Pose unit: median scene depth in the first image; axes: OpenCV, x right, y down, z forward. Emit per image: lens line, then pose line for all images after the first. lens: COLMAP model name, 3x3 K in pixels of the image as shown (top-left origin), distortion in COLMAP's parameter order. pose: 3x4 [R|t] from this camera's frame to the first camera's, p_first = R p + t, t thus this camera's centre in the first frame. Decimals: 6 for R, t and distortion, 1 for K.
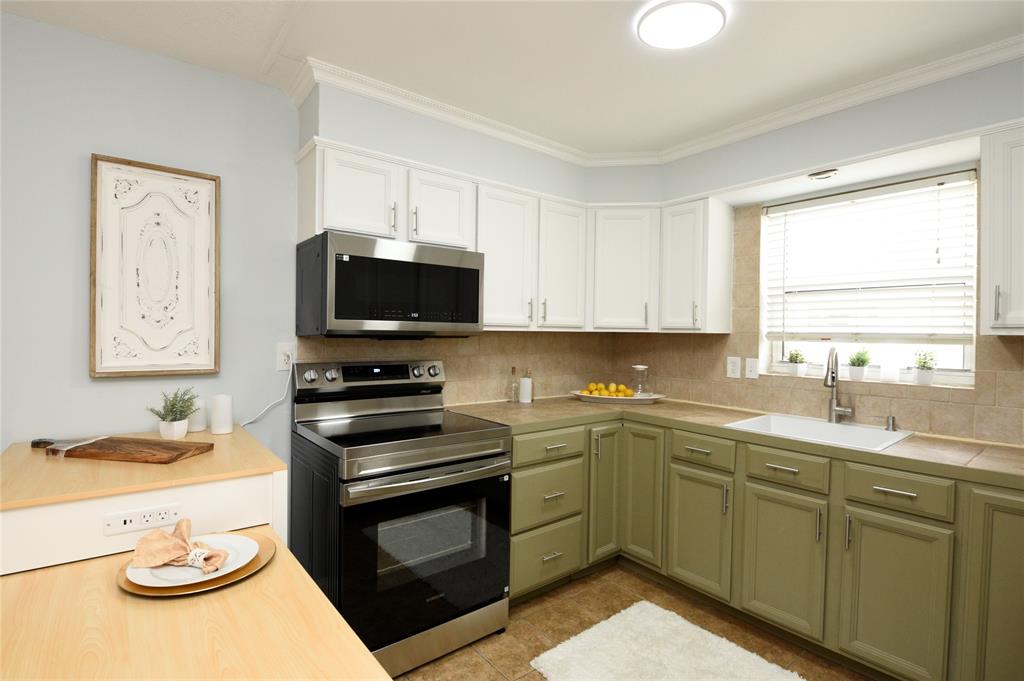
lens RADIAL K [[486.1, 0, 512.0], [0, 486.1, 340.5], [0, 0, 1]] dist [-0.028337, -0.000230]
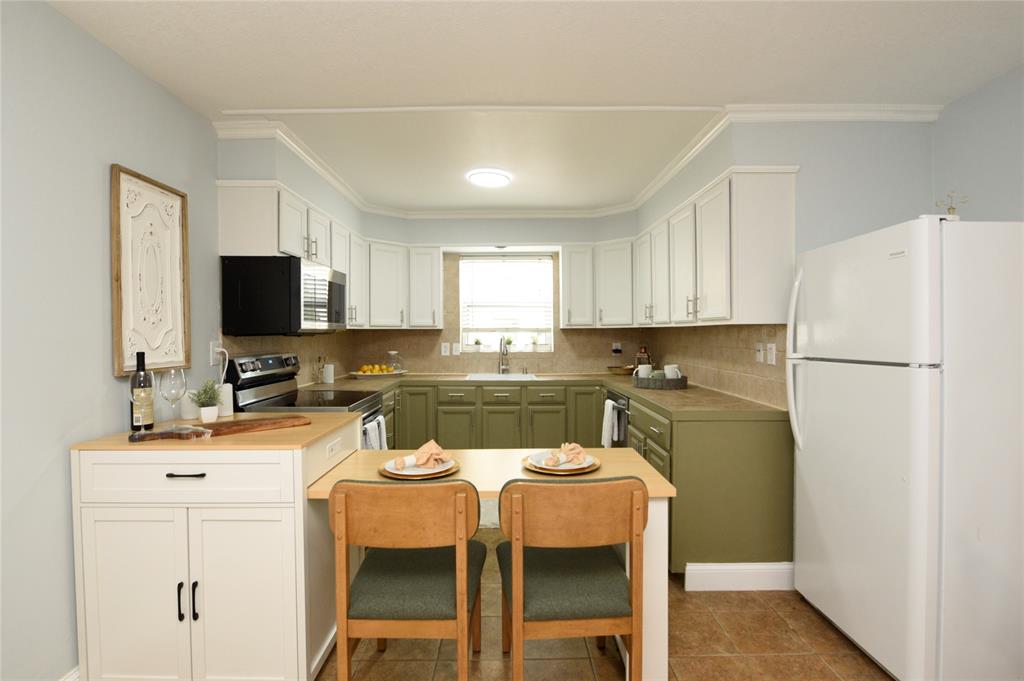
lens RADIAL K [[486.1, 0, 512.0], [0, 486.1, 340.5], [0, 0, 1]] dist [-0.028337, -0.000230]
pose [[0.610999, -0.029254, 0.791091, -0.798929], [0.022445, 0.999555, 0.019628, -0.002558], [-0.791313, 0.005764, 0.611384, -0.224947]]
